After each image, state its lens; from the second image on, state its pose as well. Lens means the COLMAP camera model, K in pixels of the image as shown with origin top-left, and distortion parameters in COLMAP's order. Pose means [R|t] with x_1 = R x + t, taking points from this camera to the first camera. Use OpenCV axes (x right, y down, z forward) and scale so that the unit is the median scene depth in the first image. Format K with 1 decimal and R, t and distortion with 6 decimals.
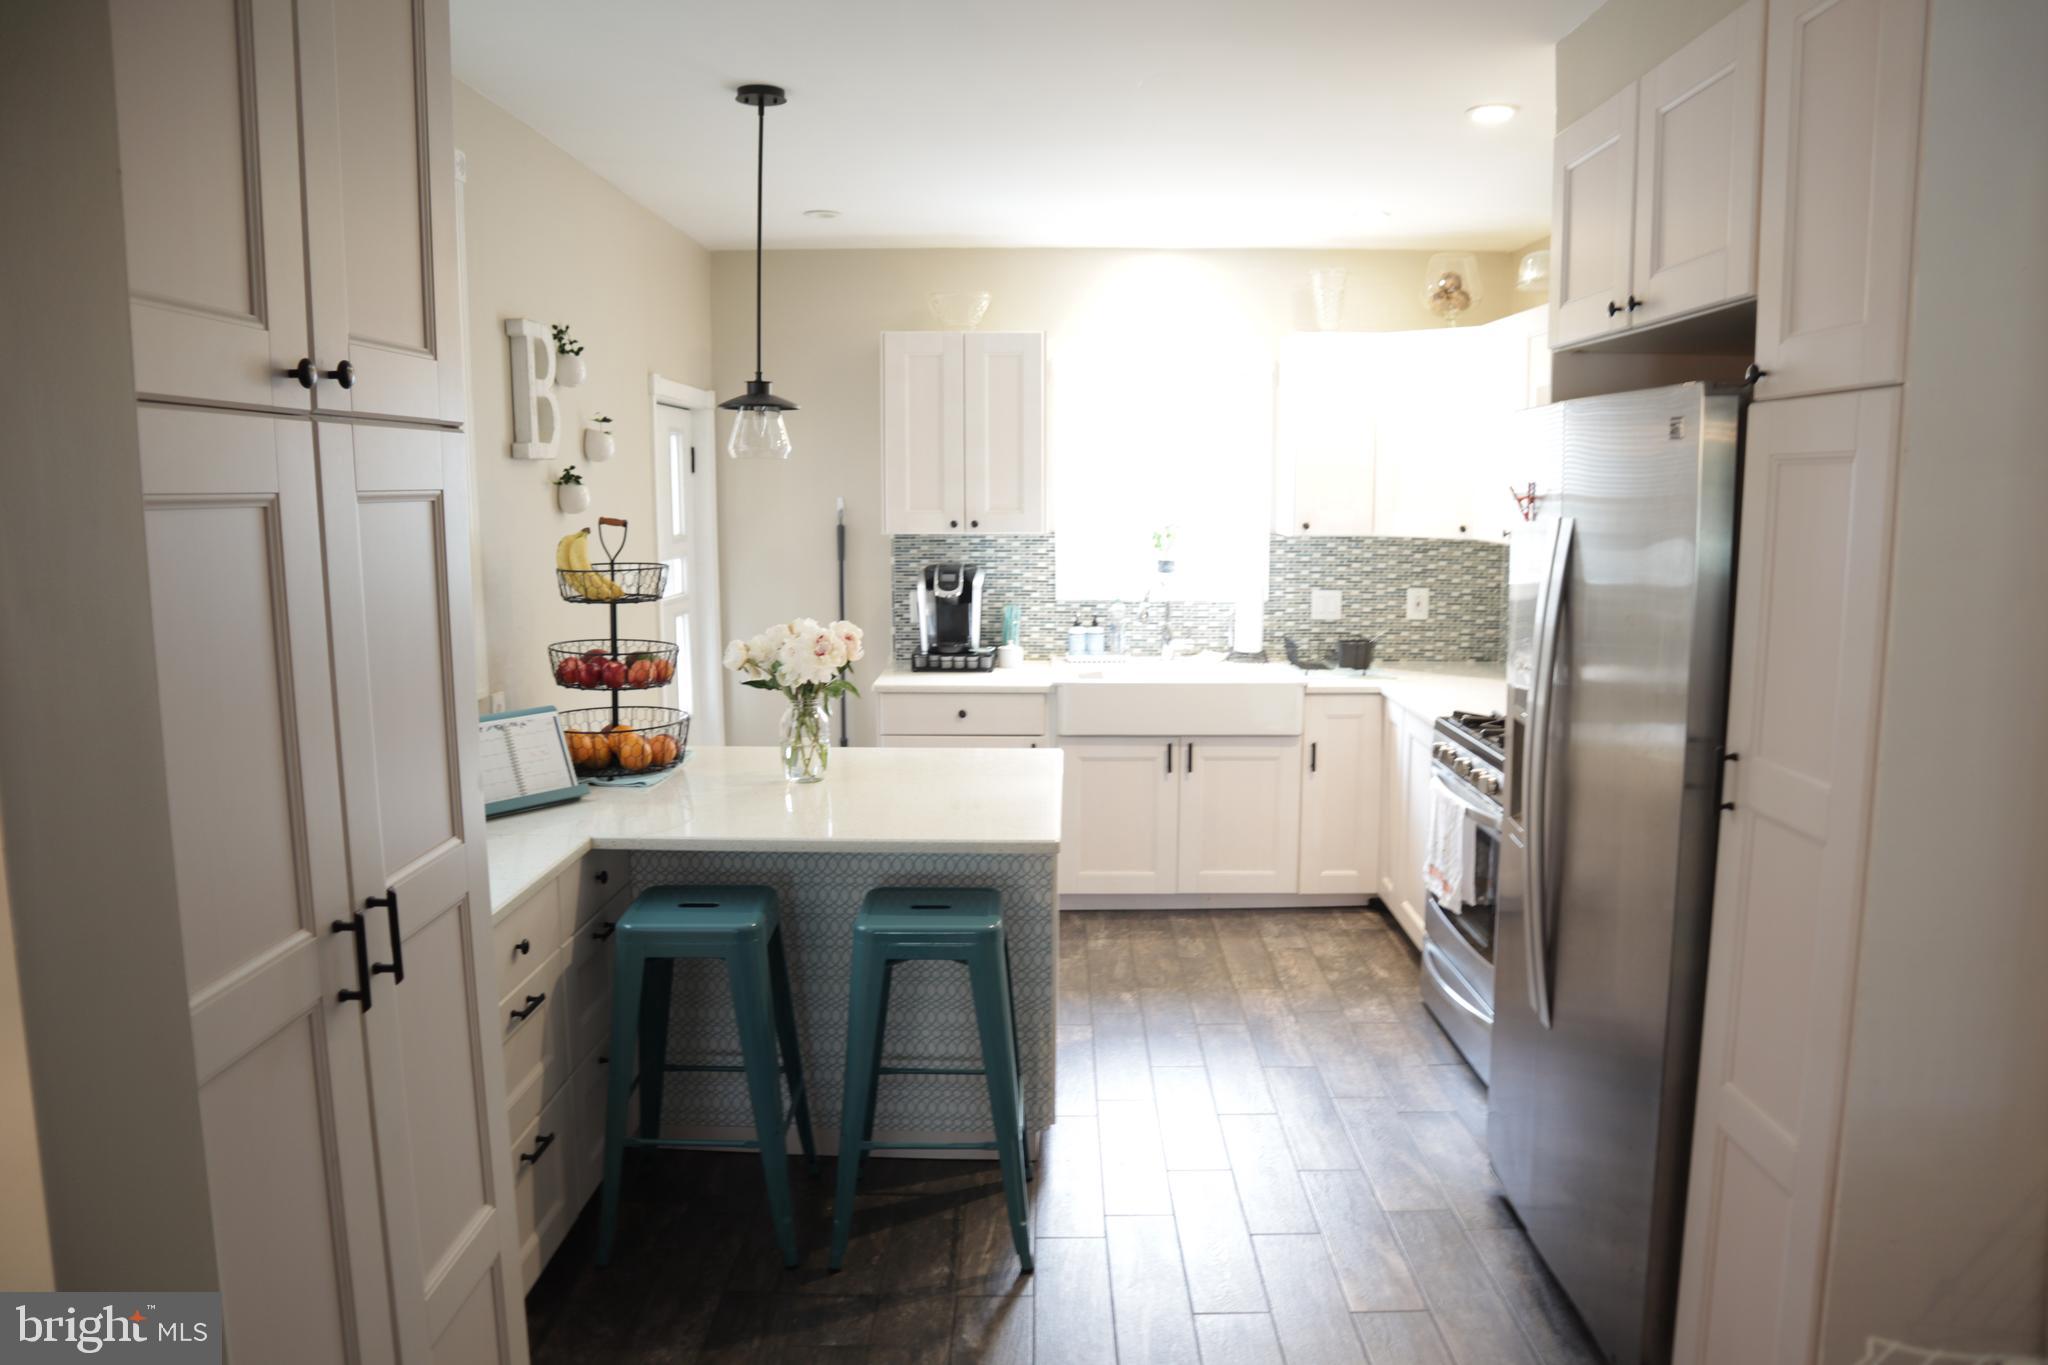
lens RADIAL K [[1436.3, 0, 1029.9], [0, 1436.3, 670.2], [0, 0, 1]] dist [-0.117185, 0.073120]
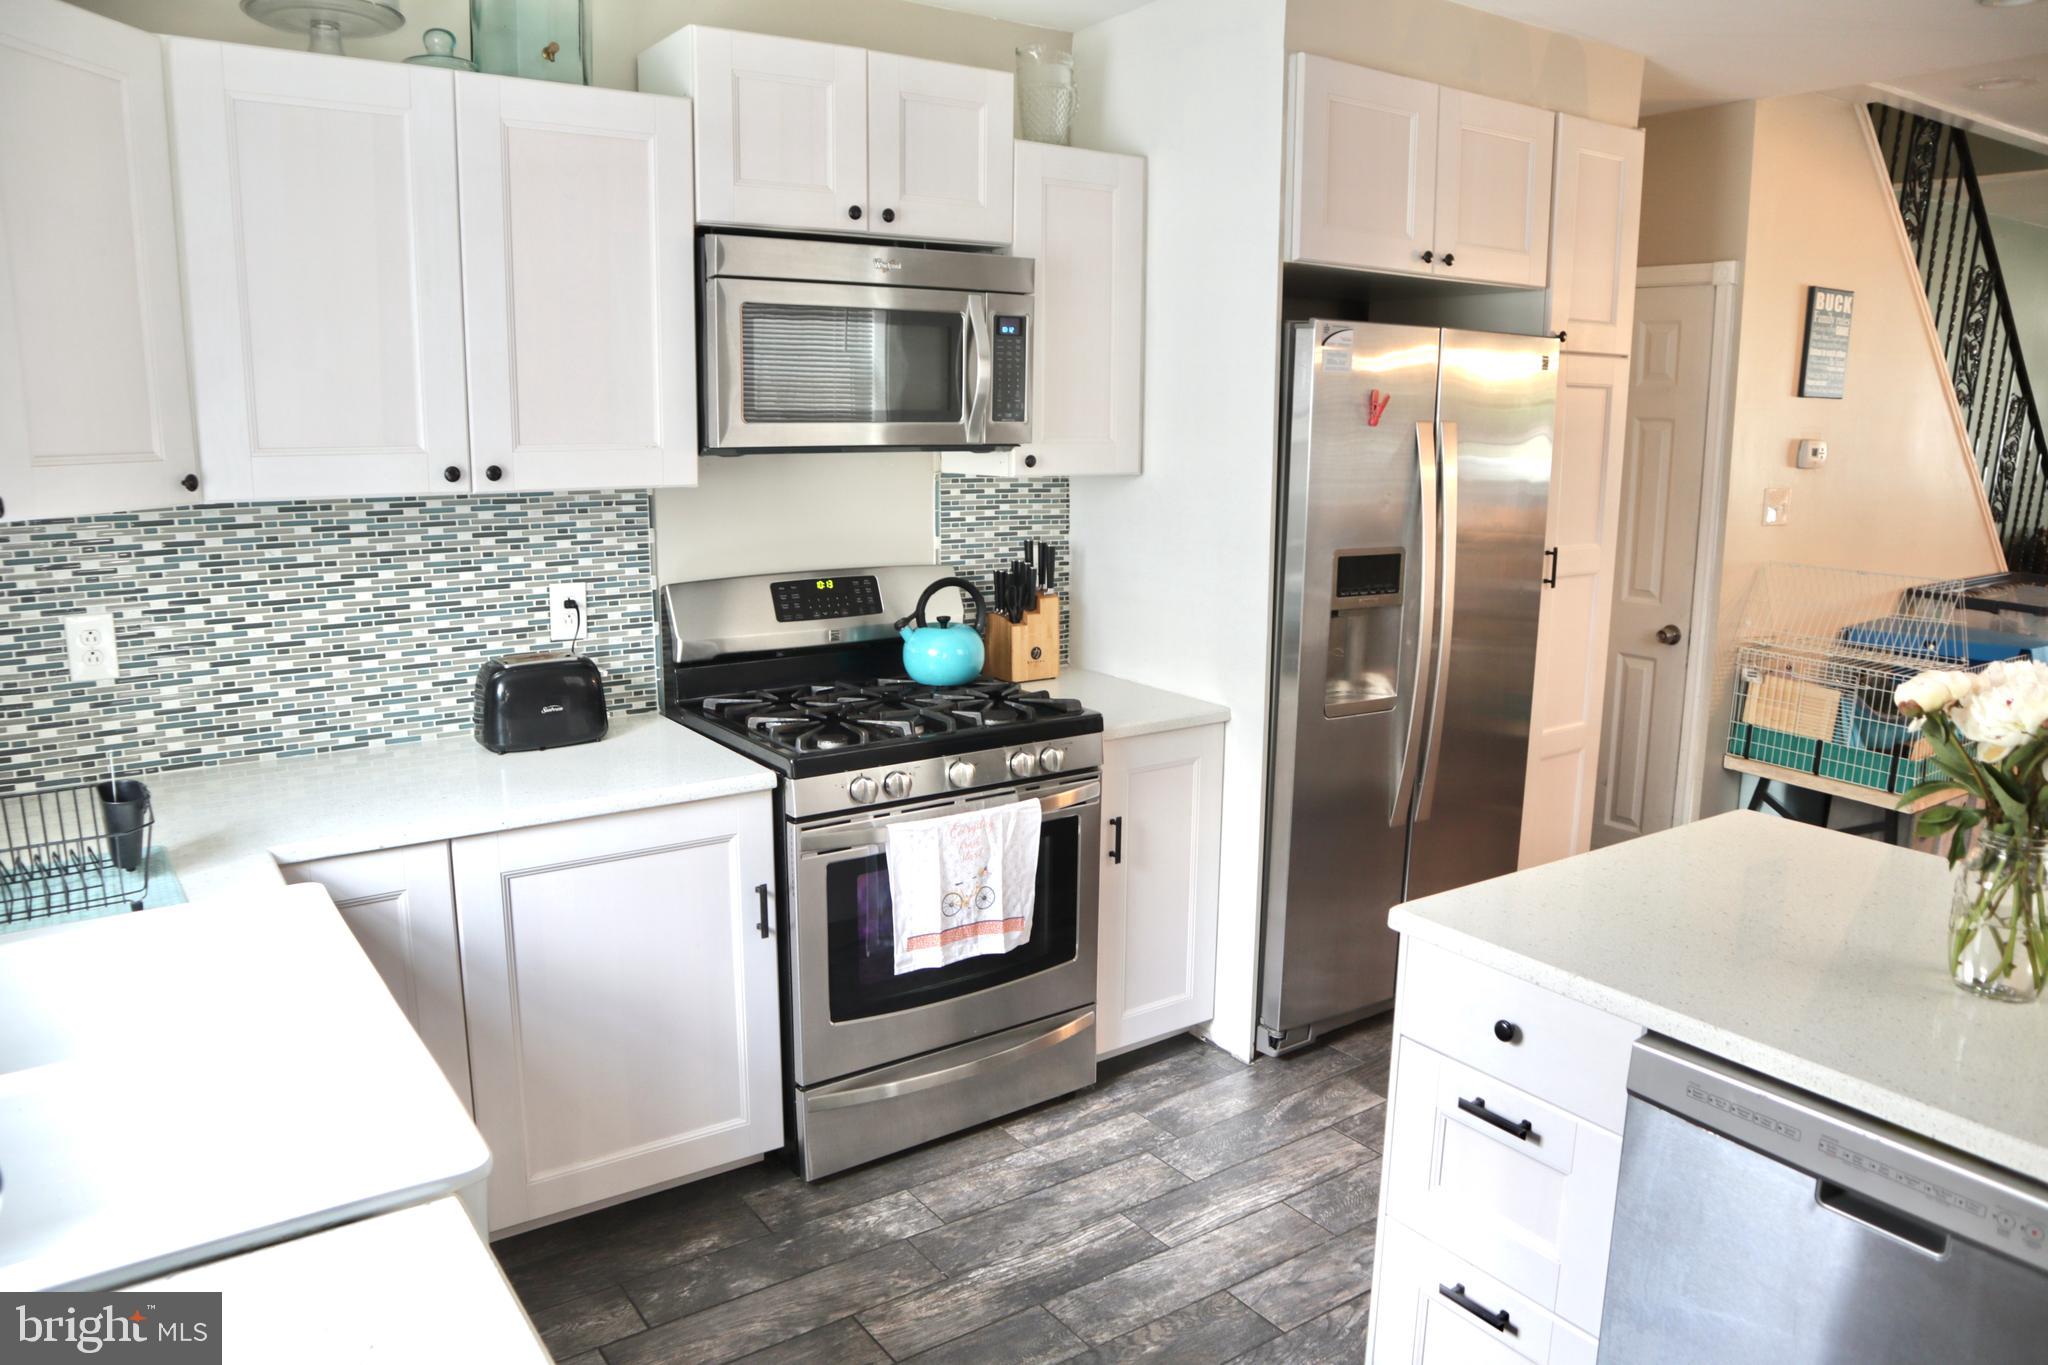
lens RADIAL K [[1436.3, 0, 1036.0], [0, 1436.3, 680.4], [0, 0, 1]] dist [-0.117185, 0.073120]
pose [[-0.599941, -0.160310, 0.783819, -0.253395], [0.095749, 0.958290, 0.269281, -0.152268], [-0.794294, 0.236603, -0.559568, 1.200892]]
